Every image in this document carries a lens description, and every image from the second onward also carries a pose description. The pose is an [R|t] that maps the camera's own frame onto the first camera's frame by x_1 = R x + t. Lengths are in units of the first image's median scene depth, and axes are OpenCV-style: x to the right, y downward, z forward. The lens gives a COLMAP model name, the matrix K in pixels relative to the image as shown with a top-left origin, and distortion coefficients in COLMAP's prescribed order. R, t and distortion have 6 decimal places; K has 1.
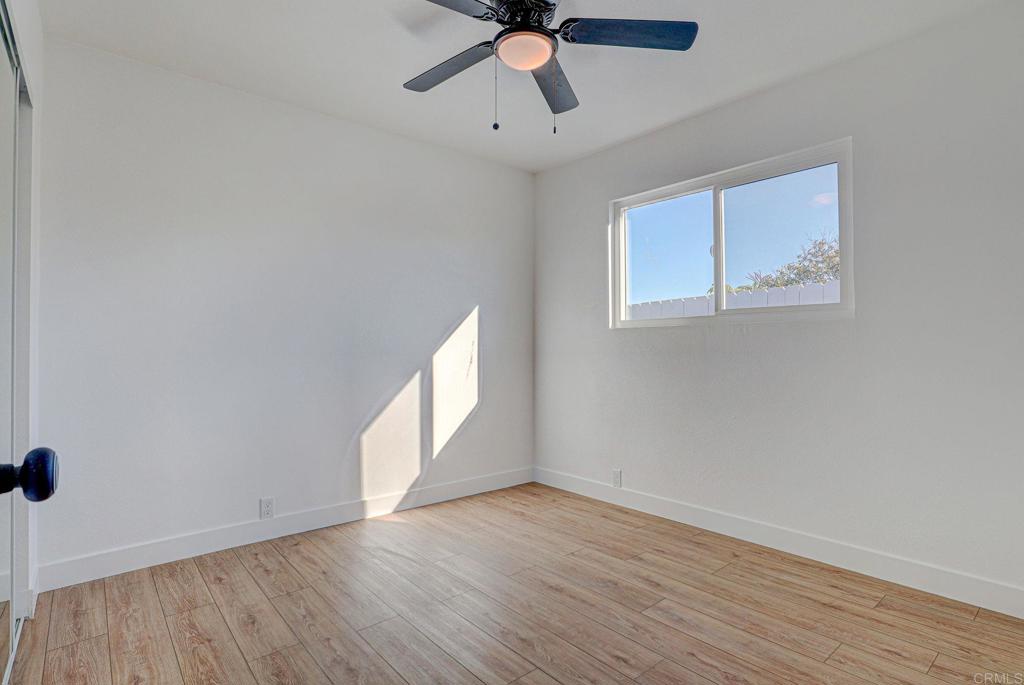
lens RADIAL K [[517.4, 0, 518.5], [0, 517.4, 338.2], [0, 0, 1]] dist [-0.012758, -0.001174]
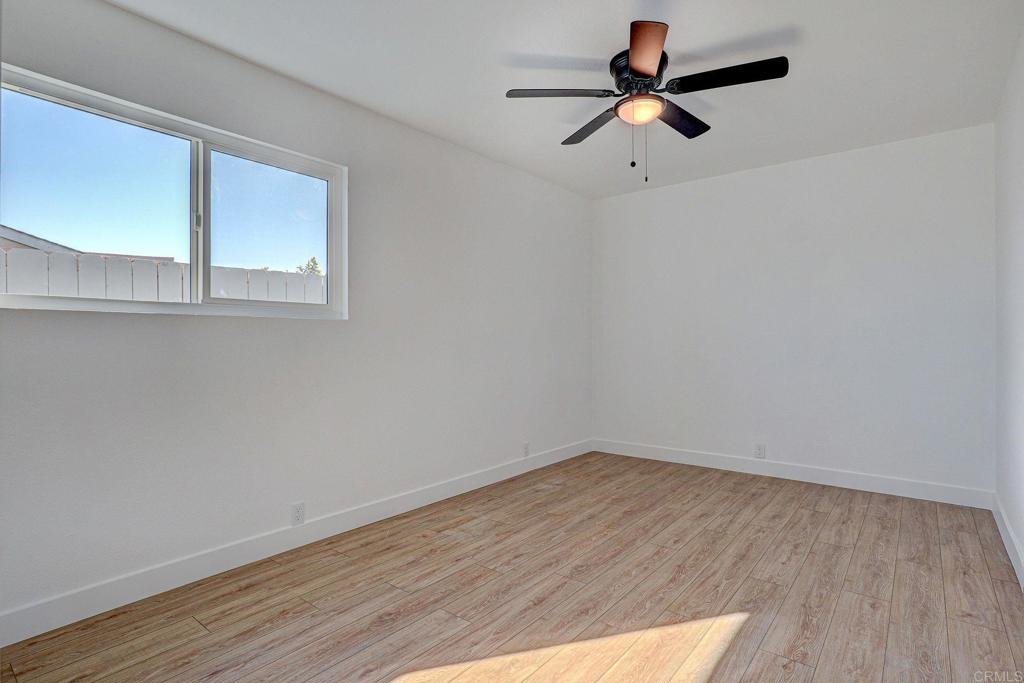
lens RADIAL K [[559.2, 0, 512.0], [0, 559.2, 341.5], [0, 0, 1]] dist [0.000026, -0.000202]
pose [[-0.232609, 0.000842, 0.972570, -1.526041], [-0.012344, 0.999917, -0.003818, 0.035377], [-0.972492, -0.012893, -0.232579, 1.780834]]
